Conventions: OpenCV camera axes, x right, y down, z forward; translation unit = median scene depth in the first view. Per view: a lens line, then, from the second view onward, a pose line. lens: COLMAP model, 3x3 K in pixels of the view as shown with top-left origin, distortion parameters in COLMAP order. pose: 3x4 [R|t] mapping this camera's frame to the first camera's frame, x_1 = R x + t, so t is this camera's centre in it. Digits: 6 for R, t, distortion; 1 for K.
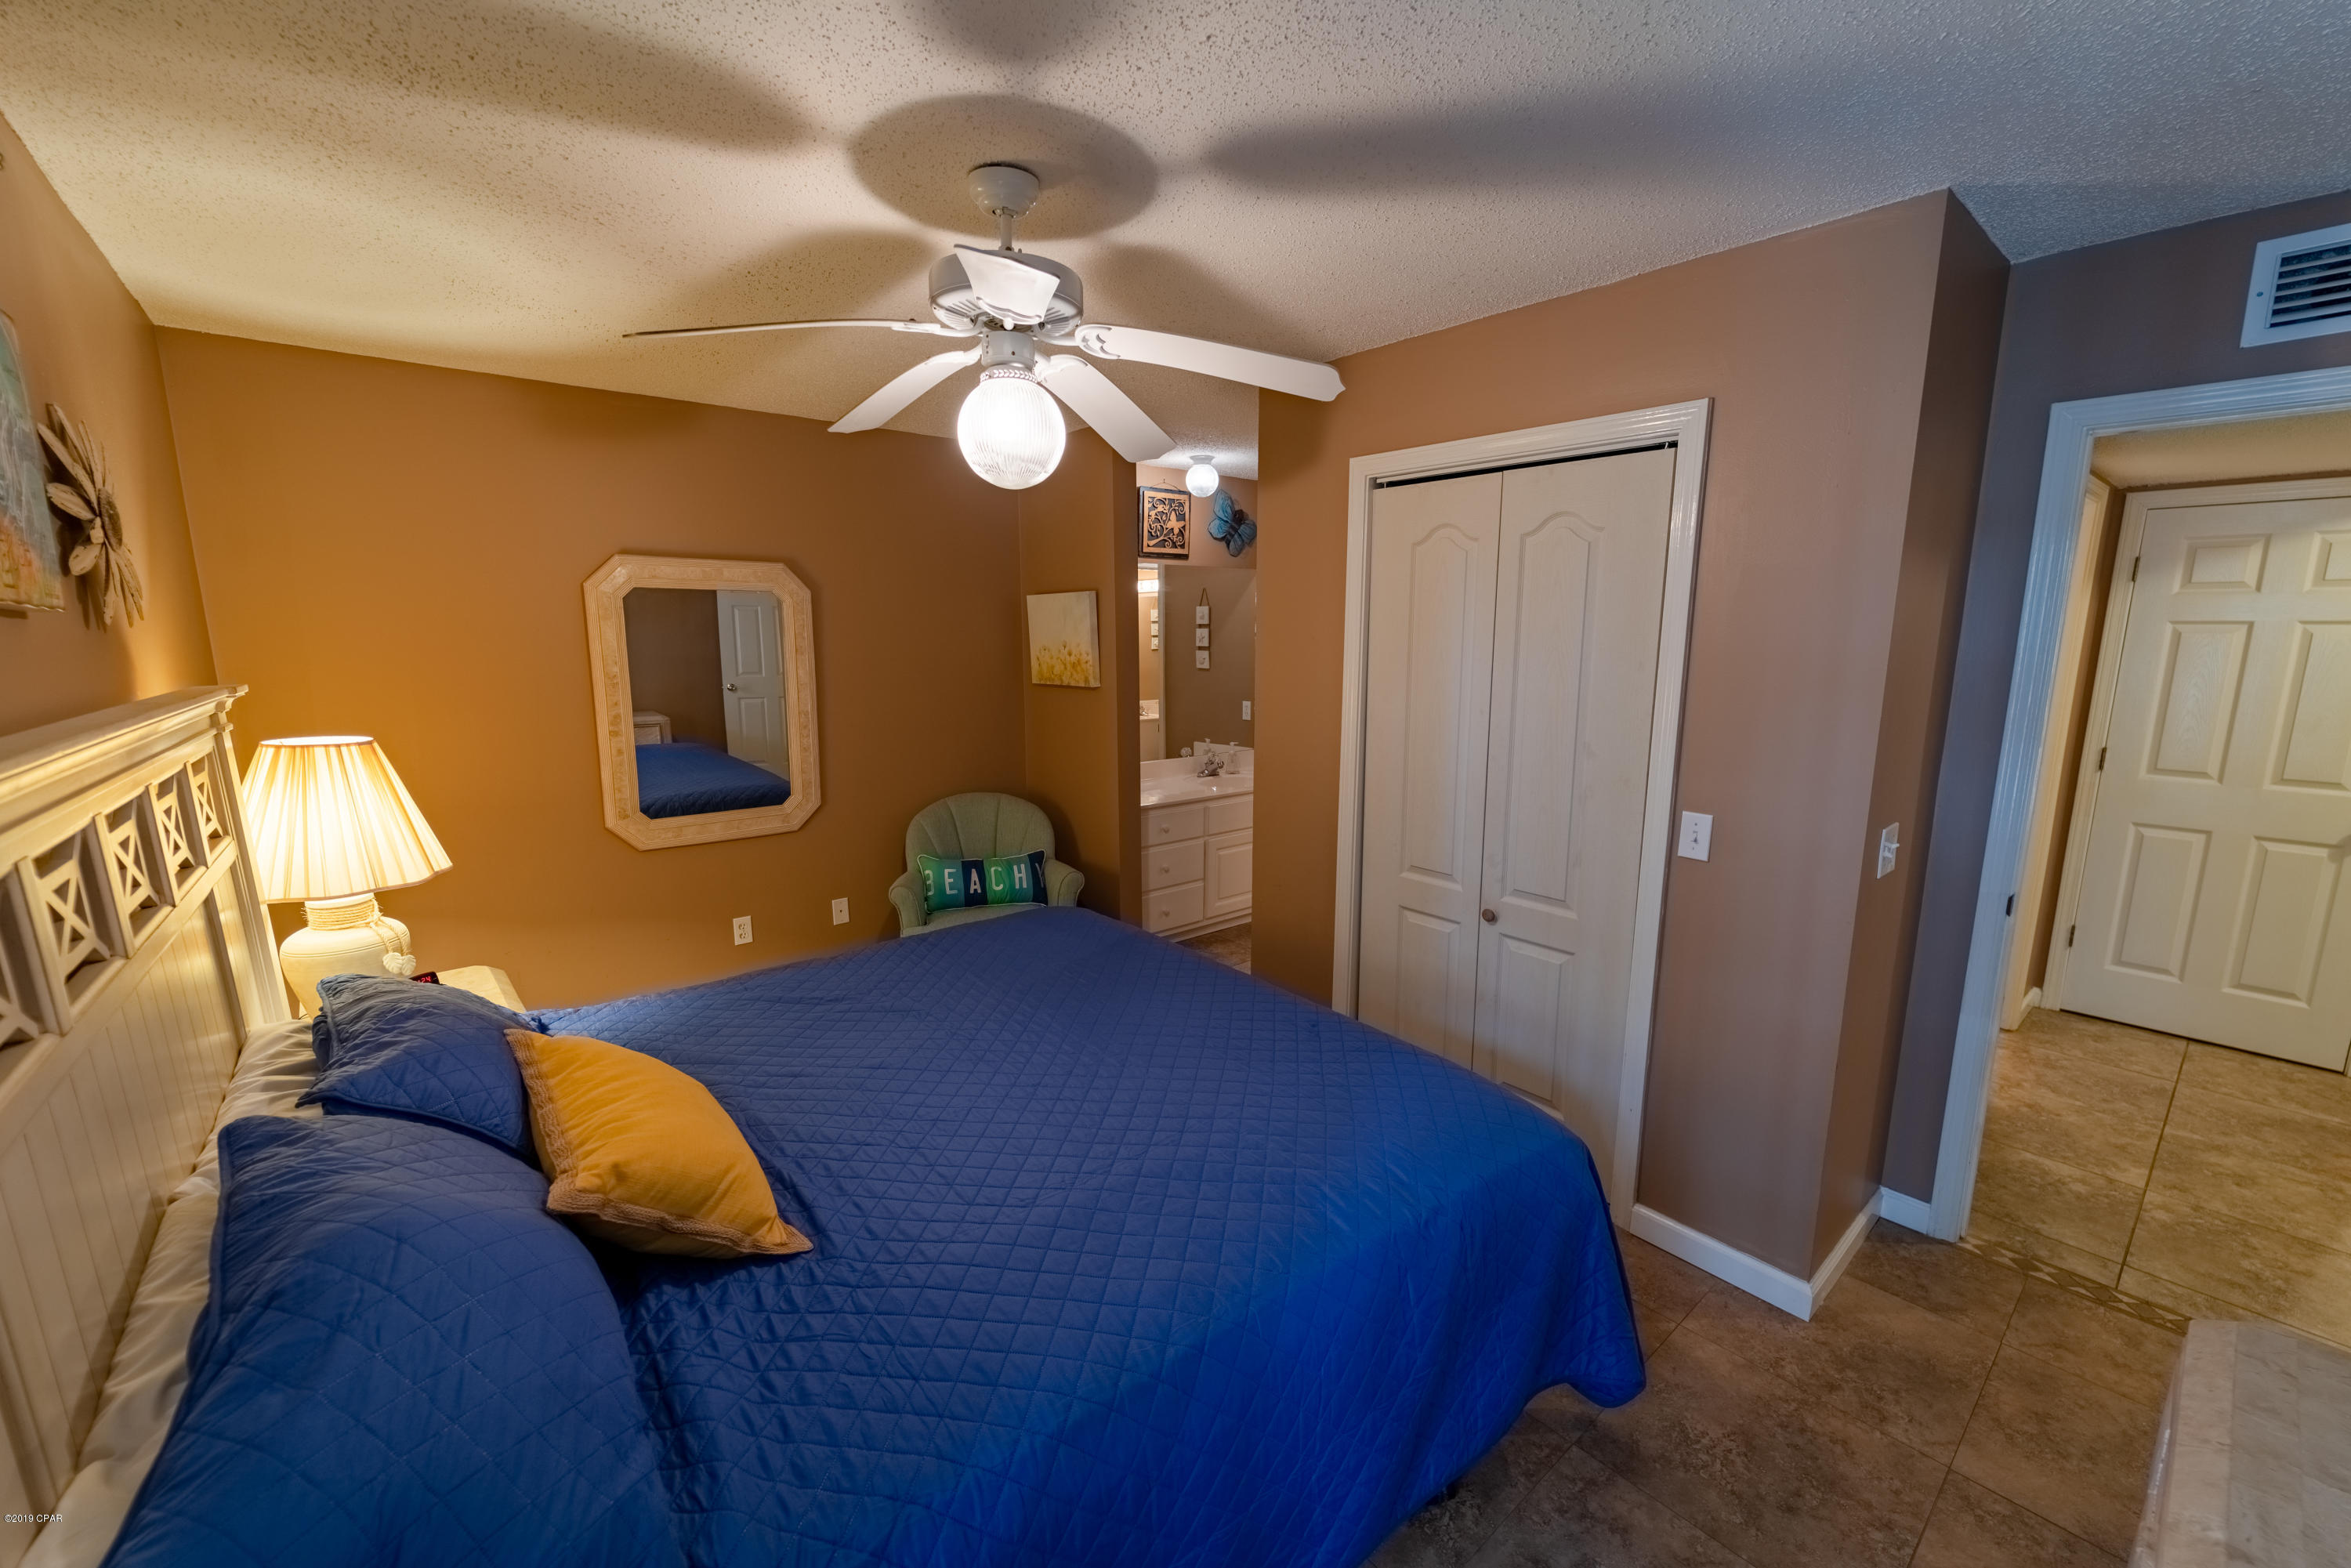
lens RADIAL K [[937.6, 0, 1181.3], [0, 937.6, 791.4], [0, 0, 1]] dist [0.001130, -0.000362]
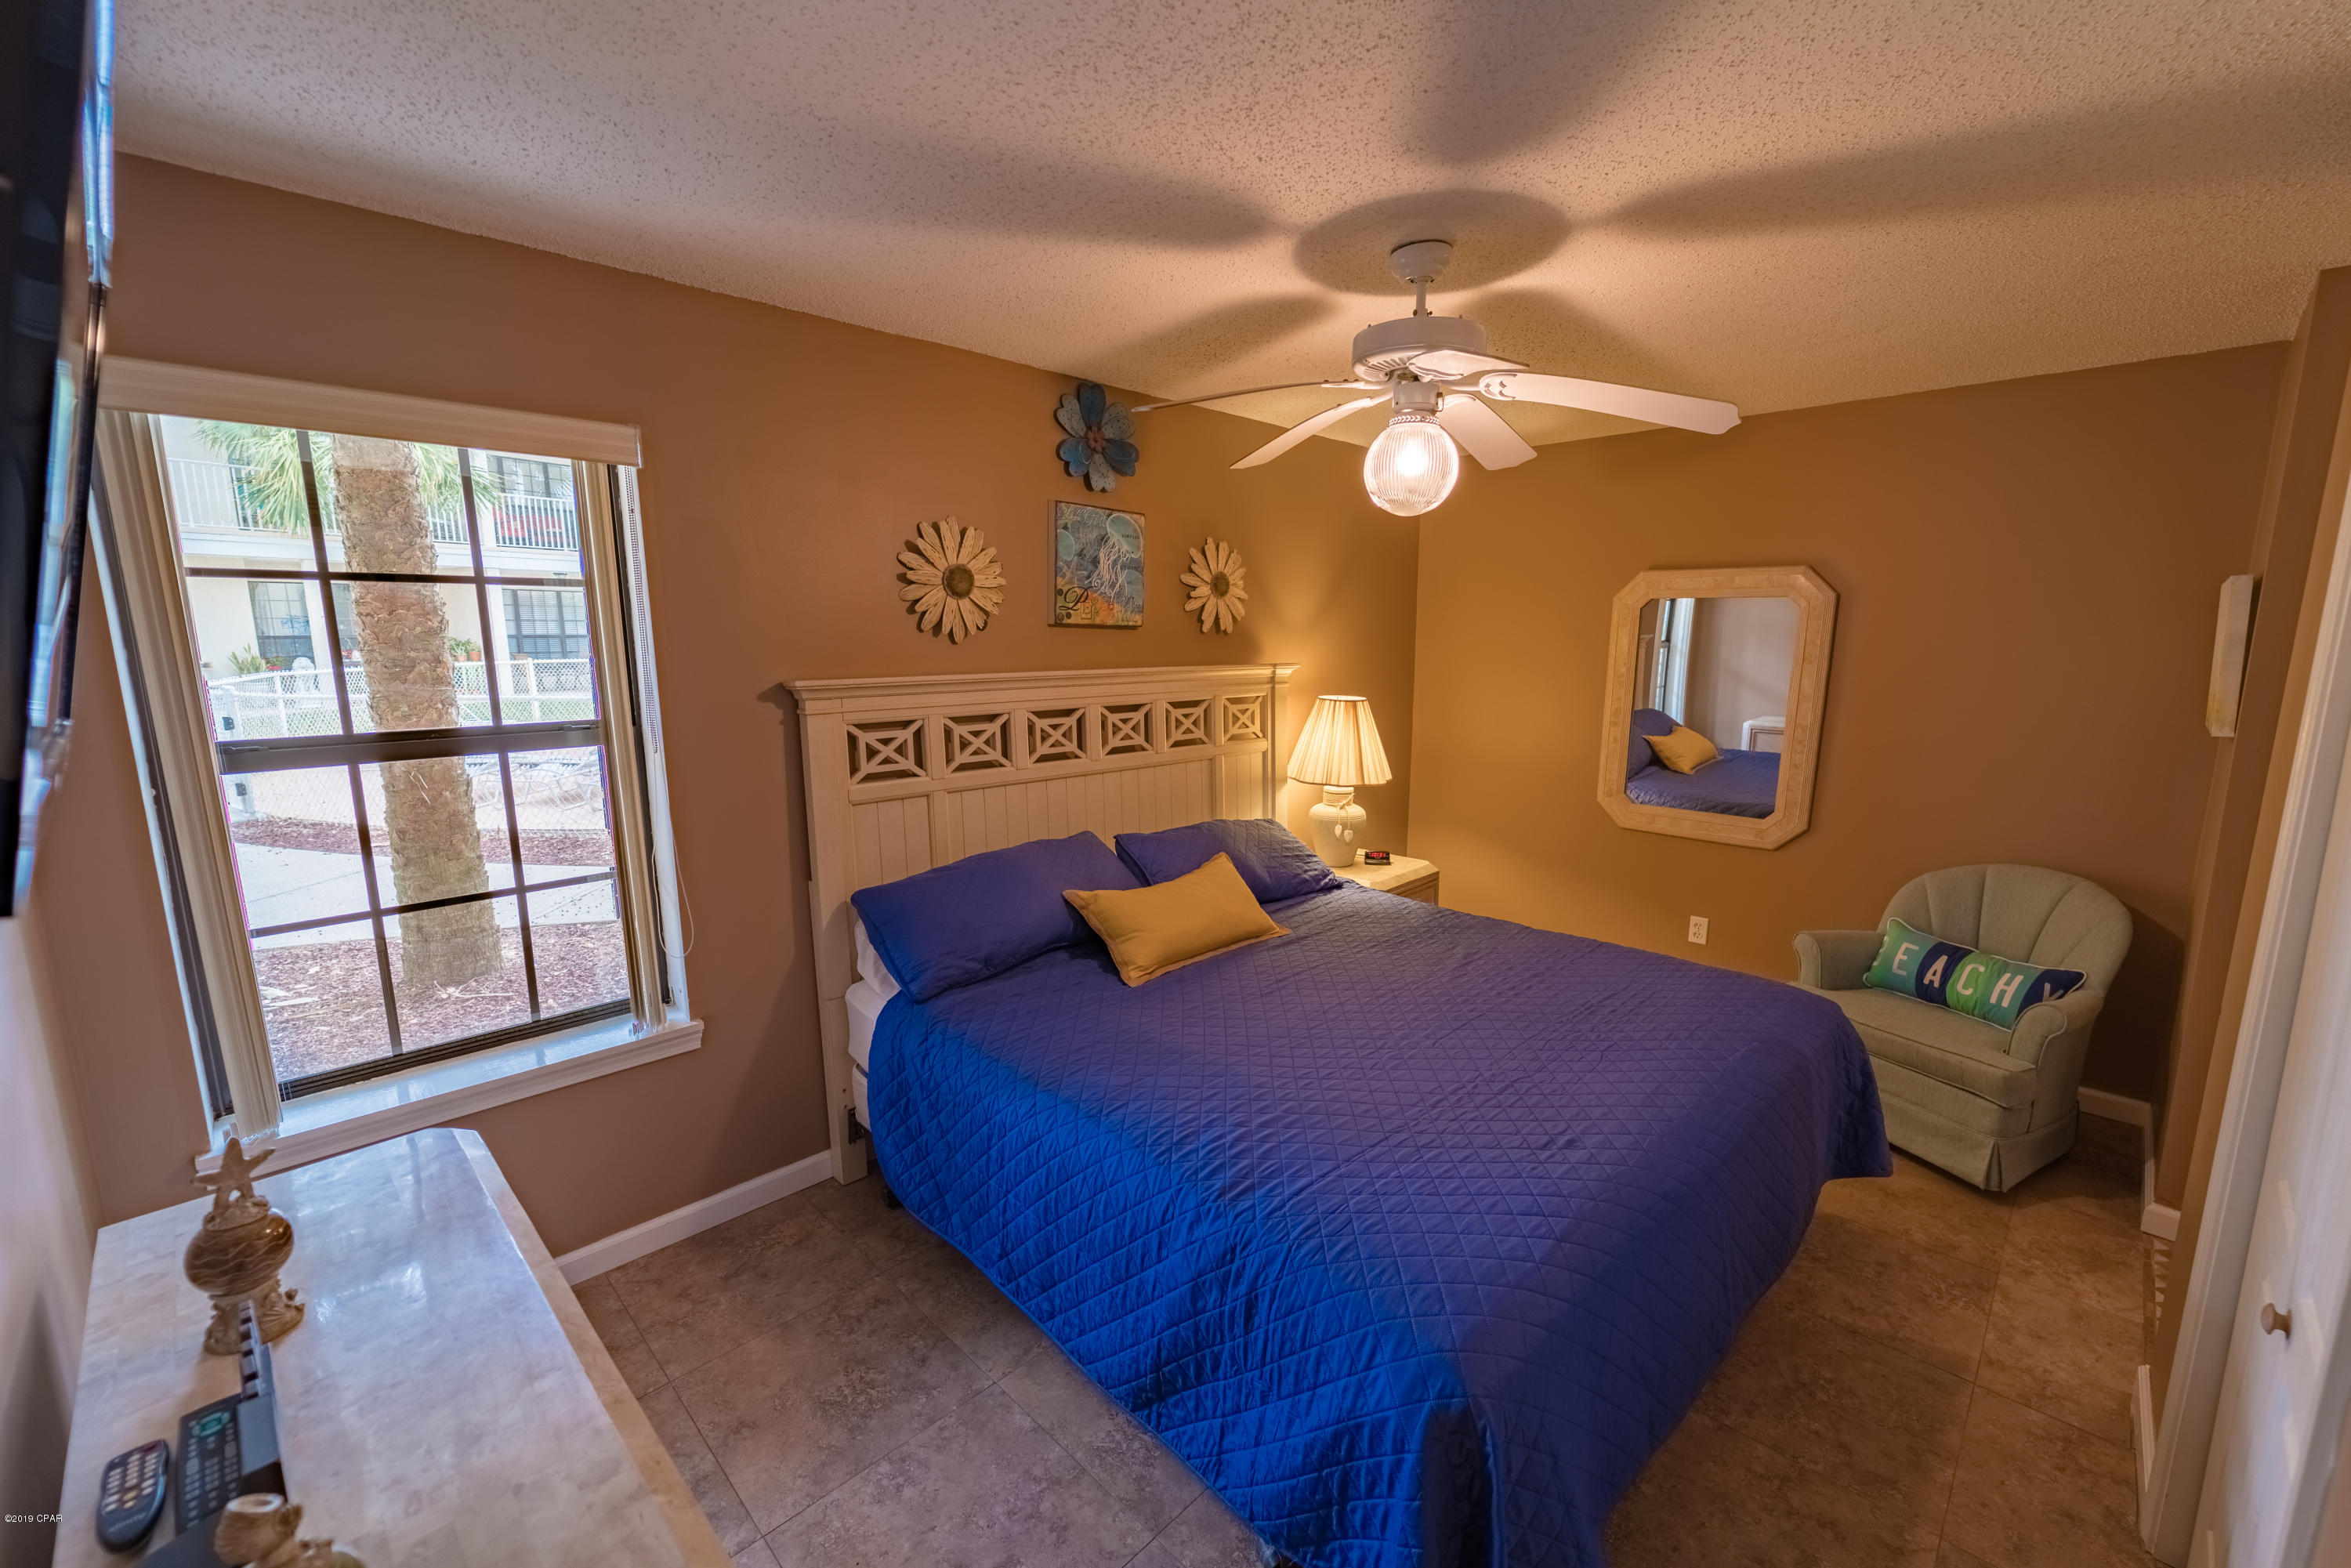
lens RADIAL K [[937.6, 0, 1181.3], [0, 937.6, 791.4], [0, 0, 1]] dist [0.001130, -0.000362]
pose [[0.073614, 0.166452, -0.983298, 0.661179], [-0.169907, 0.973652, 0.152099, -0.082504], [0.982707, 0.155872, 0.099956, 0.436171]]
